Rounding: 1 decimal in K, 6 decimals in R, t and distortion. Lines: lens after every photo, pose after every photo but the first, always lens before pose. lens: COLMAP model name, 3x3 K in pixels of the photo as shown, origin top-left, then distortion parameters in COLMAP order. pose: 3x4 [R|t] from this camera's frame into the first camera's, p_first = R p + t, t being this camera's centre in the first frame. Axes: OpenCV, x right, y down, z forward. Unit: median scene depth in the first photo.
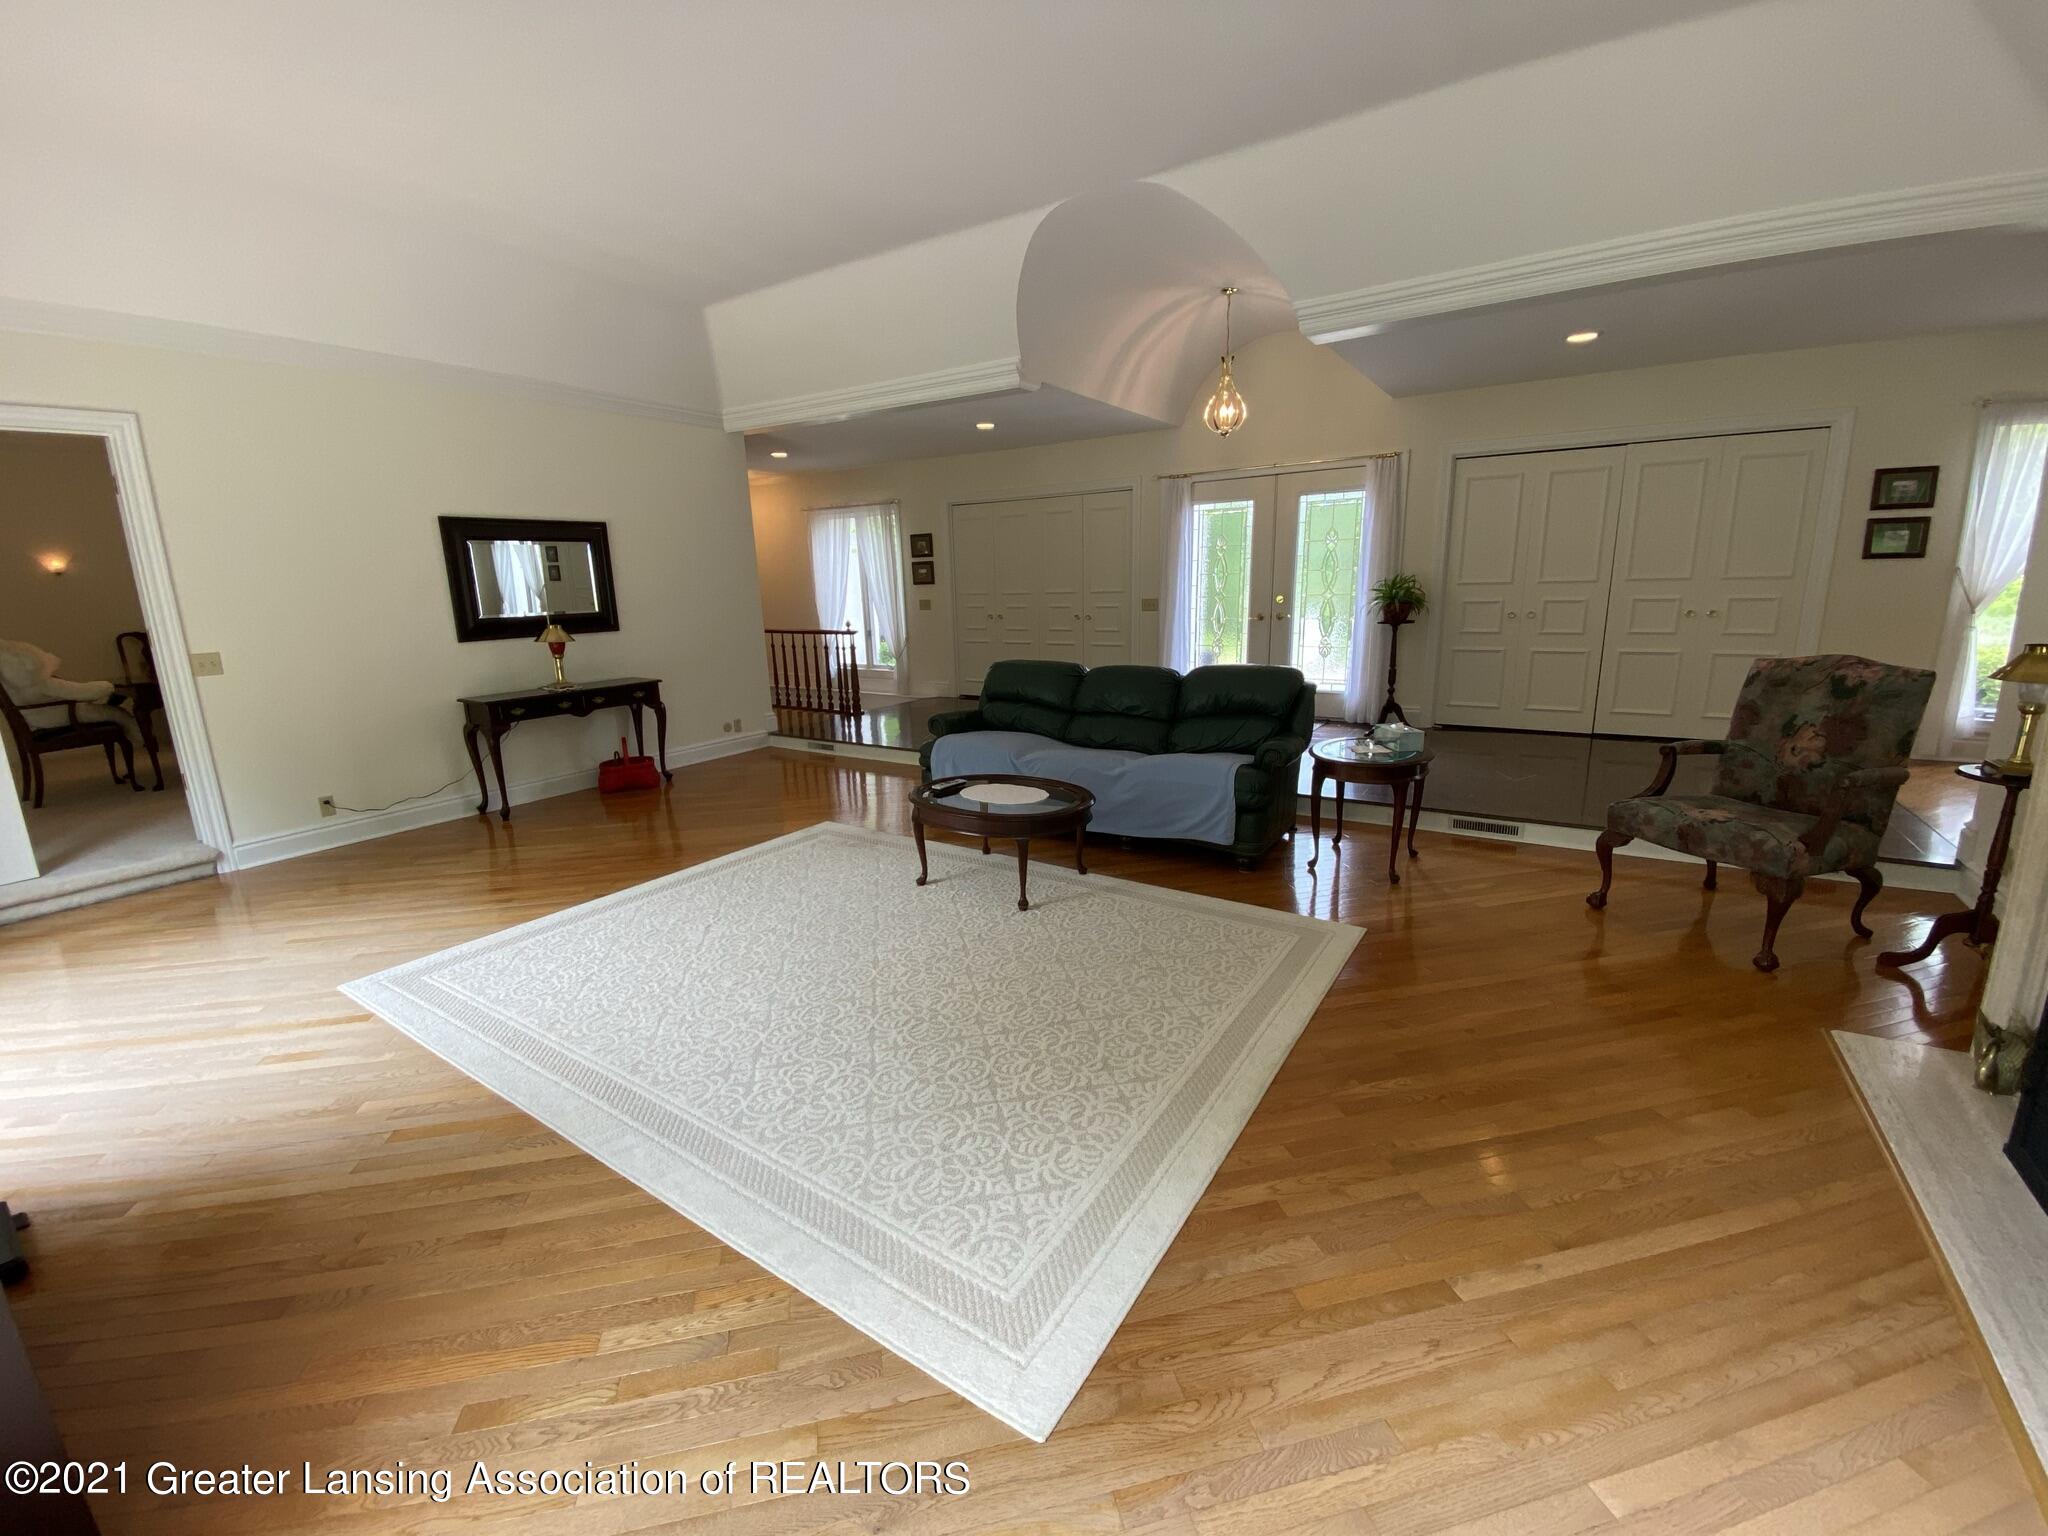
lens RADIAL K [[821.4, 0, 1032.6], [0, 821.4, 777.9], [0, 0, 1]] dist [-0.001180, -0.003229]
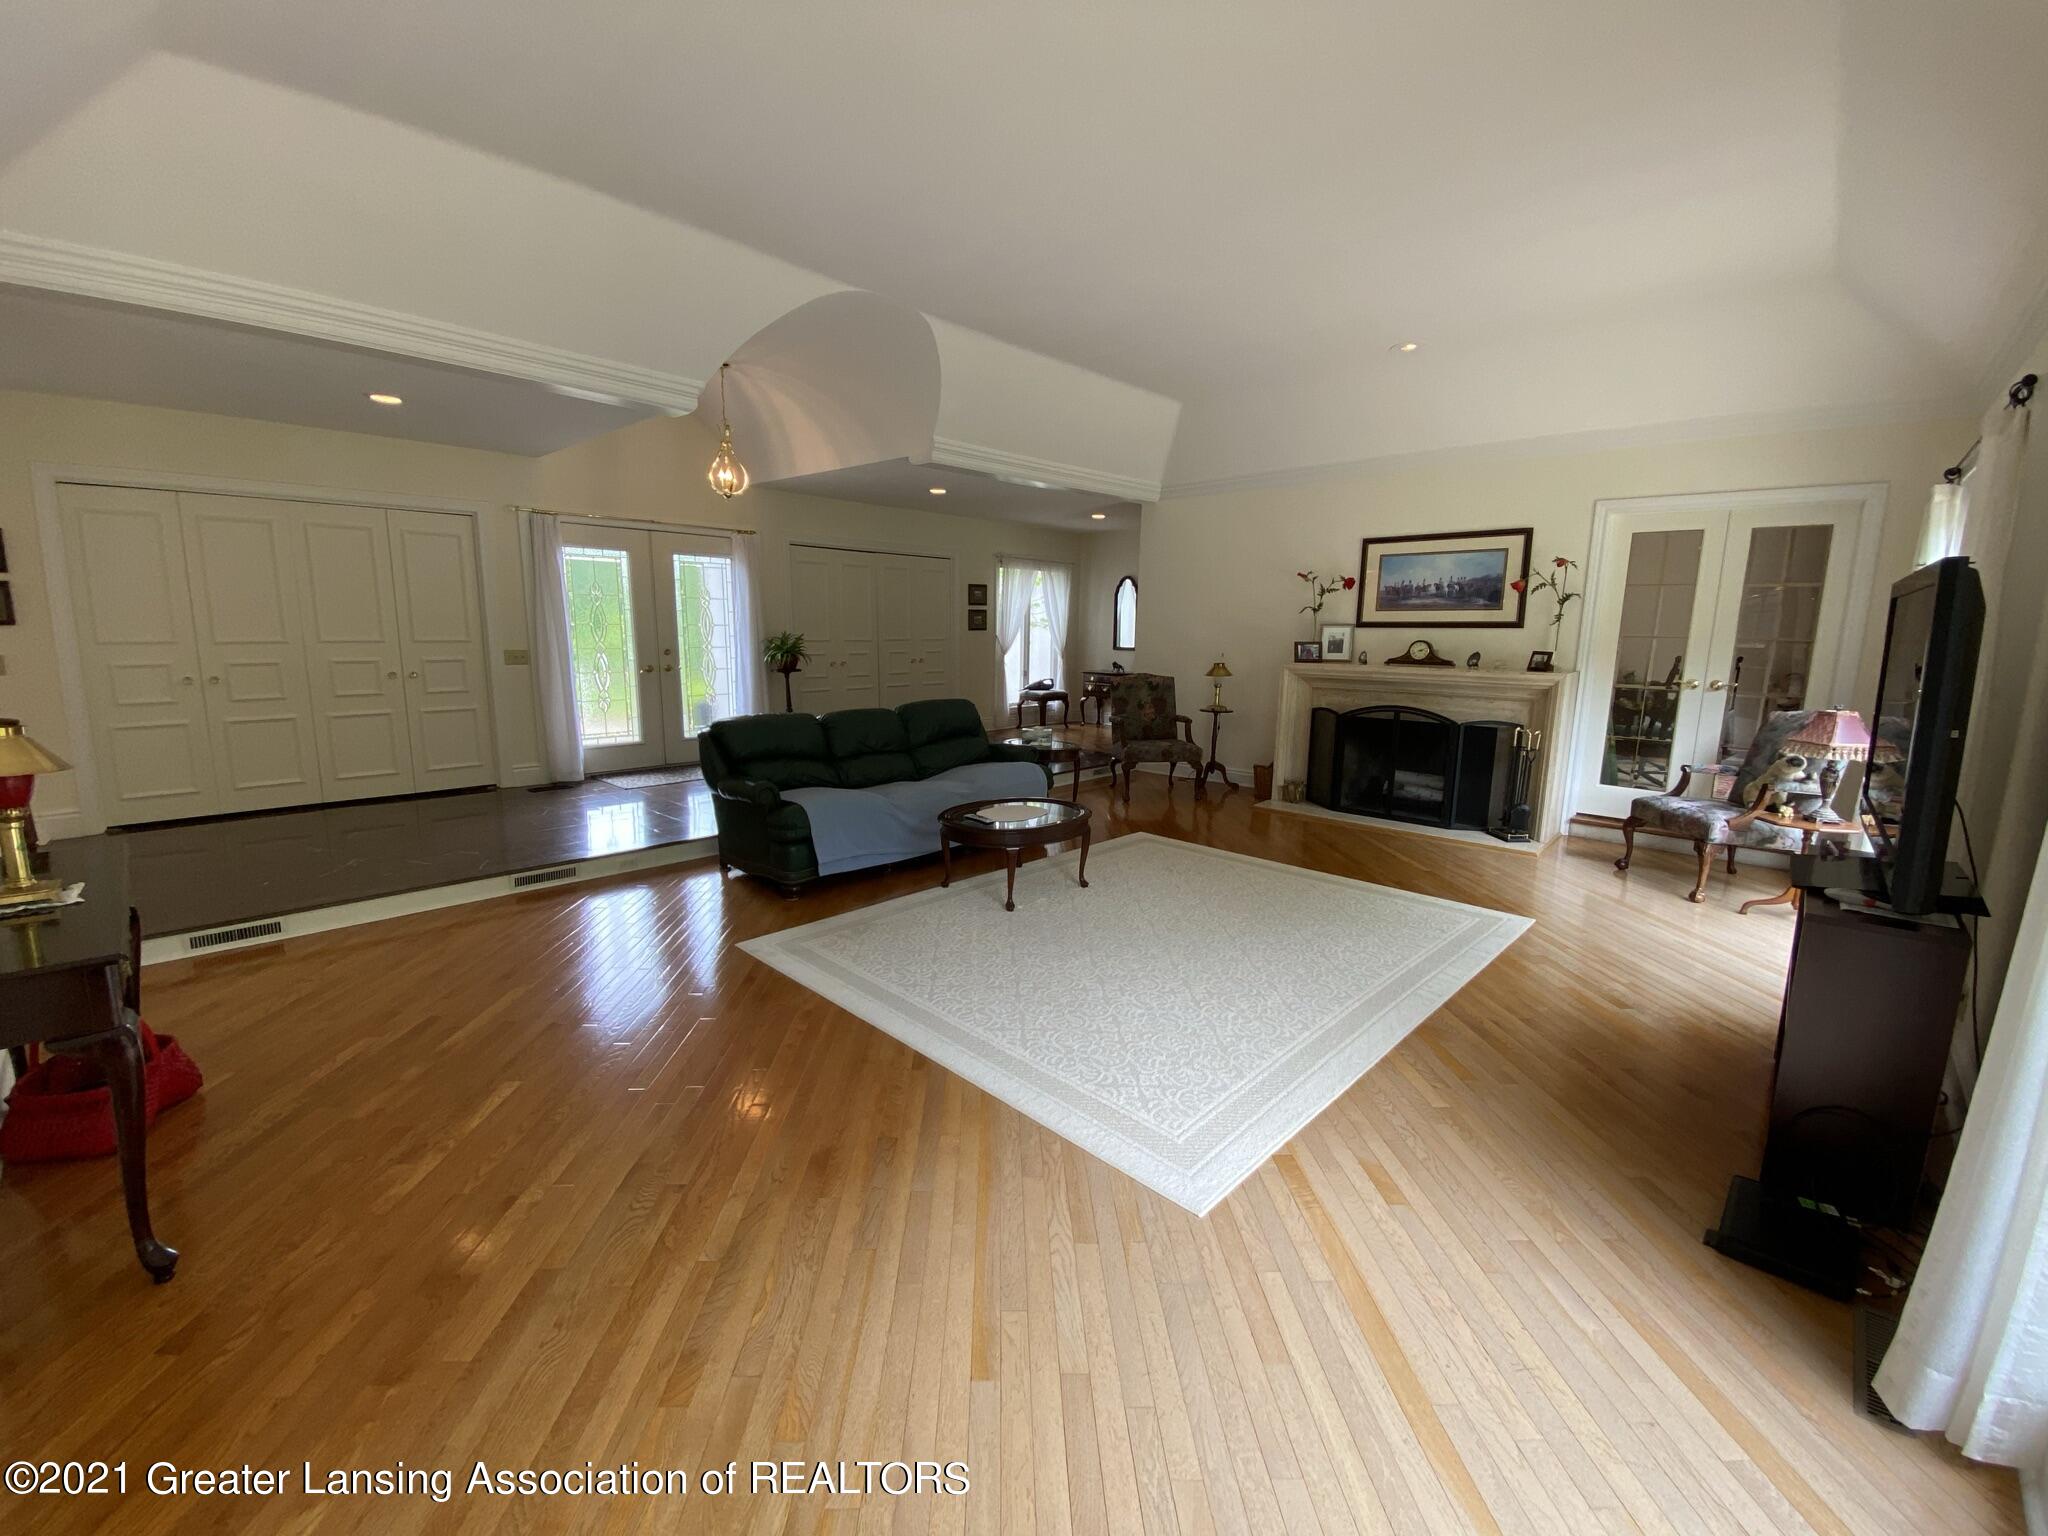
lens RADIAL K [[821.4, 0, 1017.5], [0, 821.4, 762.1], [0, 0, 1]] dist [-0.001180, -0.003229]
pose [[0.203547, -0.125066, 0.971044, -0.655042], [0.213355, 0.973638, 0.080677, -0.079547], [-0.955536, 0.190756, 0.224864, 0.412778]]
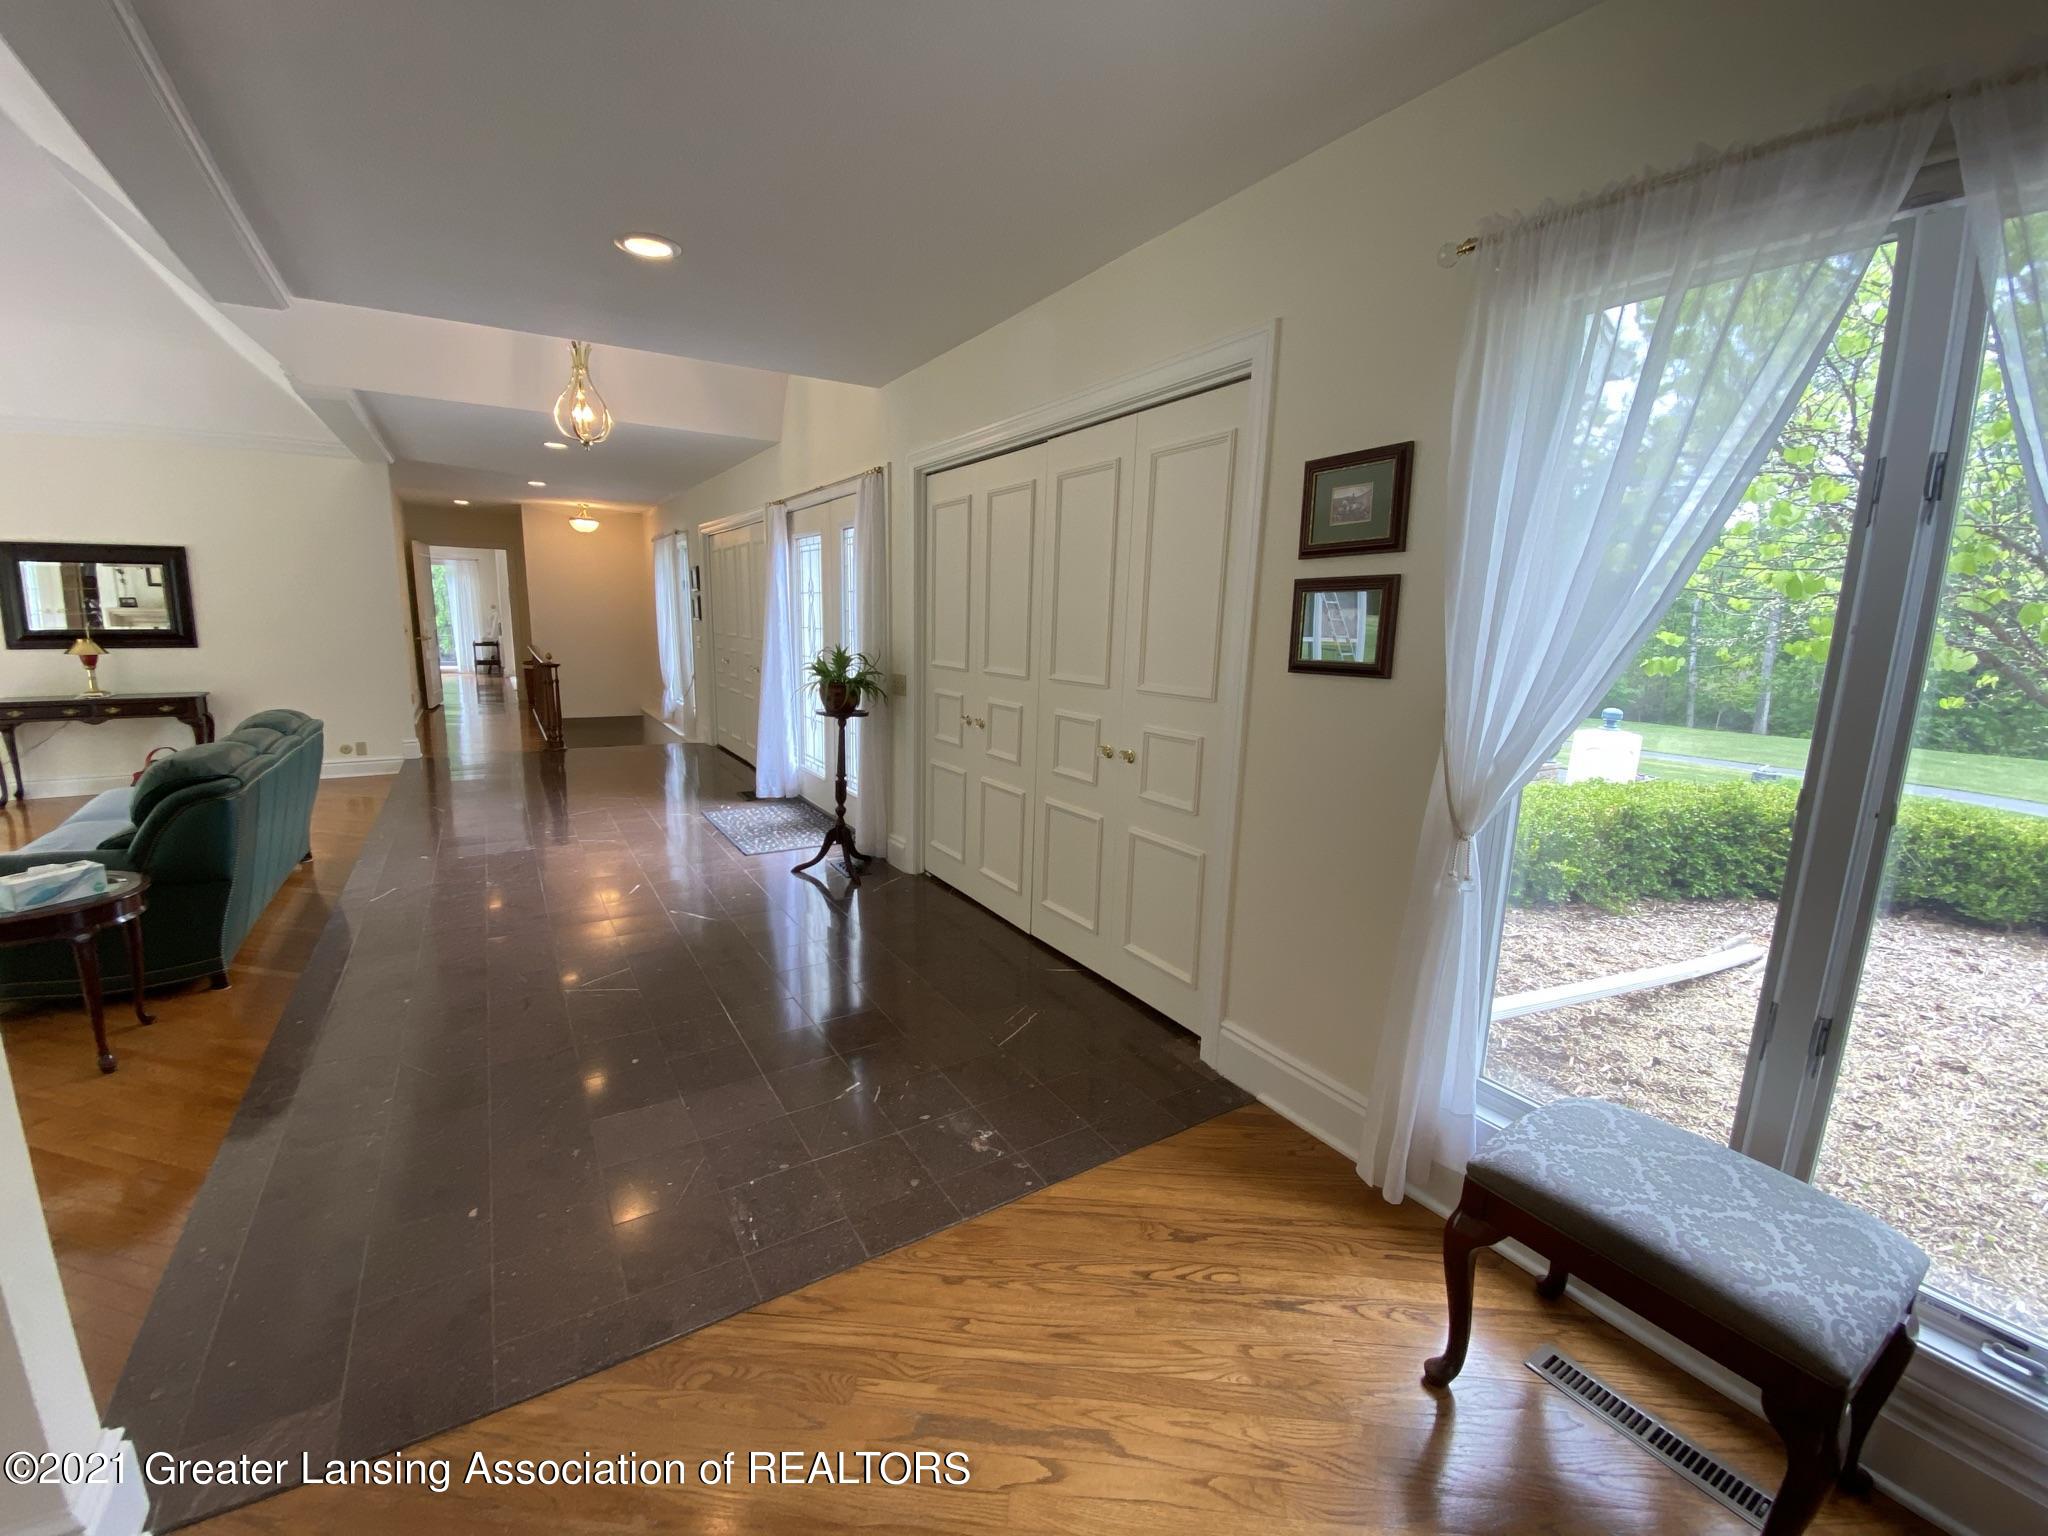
lens RADIAL K [[821.4, 0, 1048.0], [0, 821.4, 761.7], [0, 0, 1]] dist [-0.001180, -0.003229]
pose [[0.903196, 0.123631, -0.411038, 0.845328], [-0.148700, 0.988444, -0.029445, -0.148949], [0.402647, 0.087716, 0.911143, 0.441727]]
